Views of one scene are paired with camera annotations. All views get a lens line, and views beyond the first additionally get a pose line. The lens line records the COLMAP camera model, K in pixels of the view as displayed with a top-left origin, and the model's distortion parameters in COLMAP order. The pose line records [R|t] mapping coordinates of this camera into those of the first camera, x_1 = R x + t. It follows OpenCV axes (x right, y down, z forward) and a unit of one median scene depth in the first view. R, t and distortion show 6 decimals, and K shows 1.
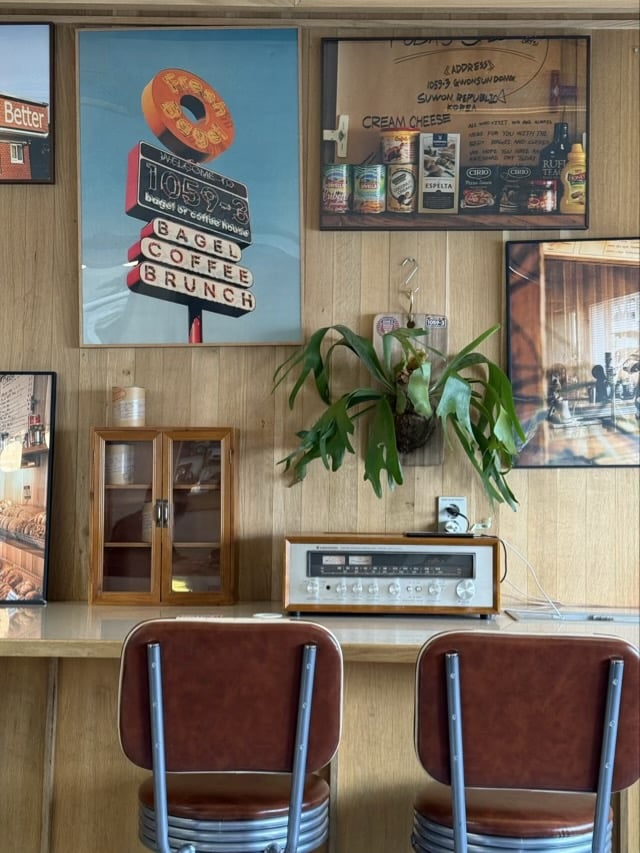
lens RADIAL K [[1181.5, 0, 320.2], [0, 1181.5, 419.5], [0, 0, 1]] dist [0.126226, 0.000000]
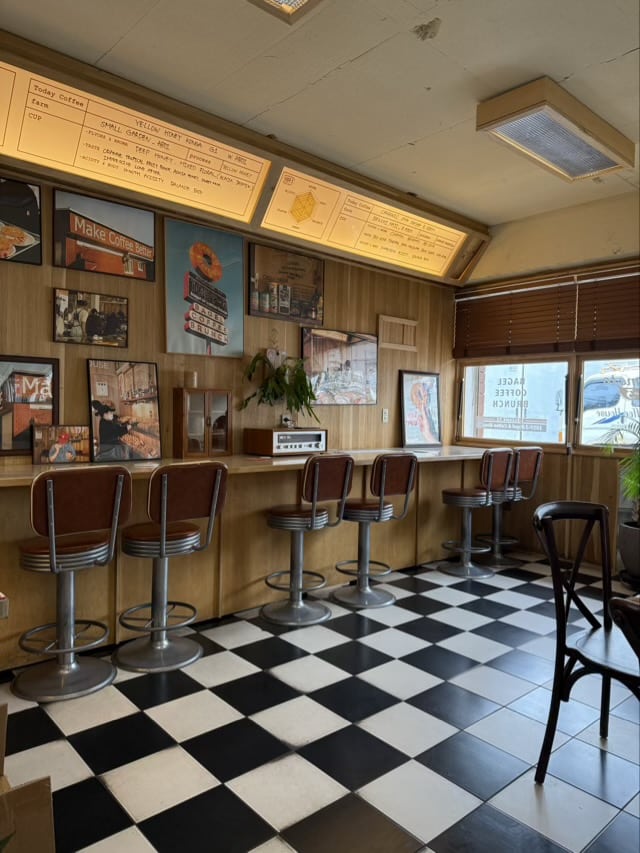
lens RADIAL K [[593.4, 0, 319.0], [0, 593.4, 432.2], [0, 0, 1]] dist [0.028335, -0.025299]
pose [[0.708637, -0.028743, 0.704988, -0.838798], [-0.055748, 0.993765, 0.096553, -0.035920], [-0.703368, -0.107723, 0.702616, -0.079635]]
